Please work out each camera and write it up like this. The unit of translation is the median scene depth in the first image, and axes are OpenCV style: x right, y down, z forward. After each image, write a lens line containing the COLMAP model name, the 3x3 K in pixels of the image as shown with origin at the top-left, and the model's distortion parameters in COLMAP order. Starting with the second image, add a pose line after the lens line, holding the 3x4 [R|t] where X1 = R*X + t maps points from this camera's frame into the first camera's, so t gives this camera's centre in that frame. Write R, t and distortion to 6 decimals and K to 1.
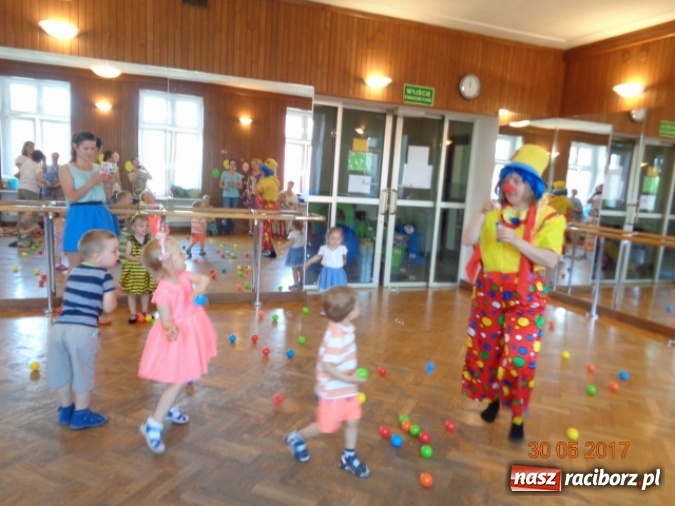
lens RADIAL K [[494.8, 0, 337.5], [0, 494.8, 253.0], [0, 0, 1]] dist [0.001689, -0.001797]
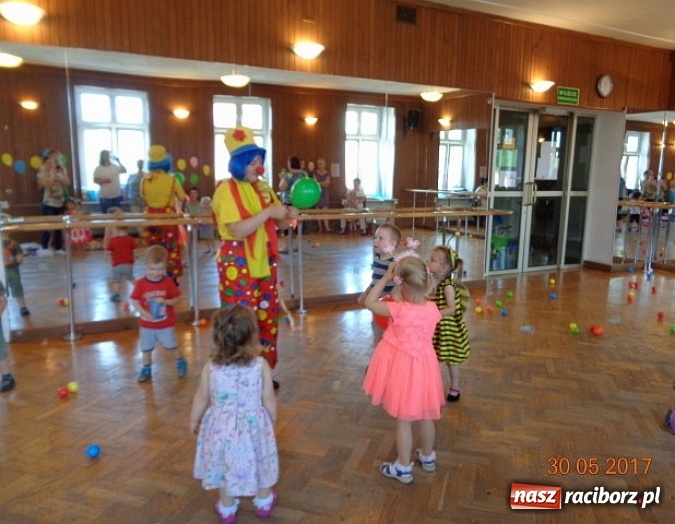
lens RADIAL K [[508.9, 0, 337.5], [0, 508.9, 262.0], [0, 0, 1]] dist [-0.007887, -0.003023]
pose [[0.993536, -0.064799, 0.093202, -0.452884], [0.061987, 0.997539, 0.032758, -0.016273], [-0.095095, -0.026769, 0.995108, -0.086269]]
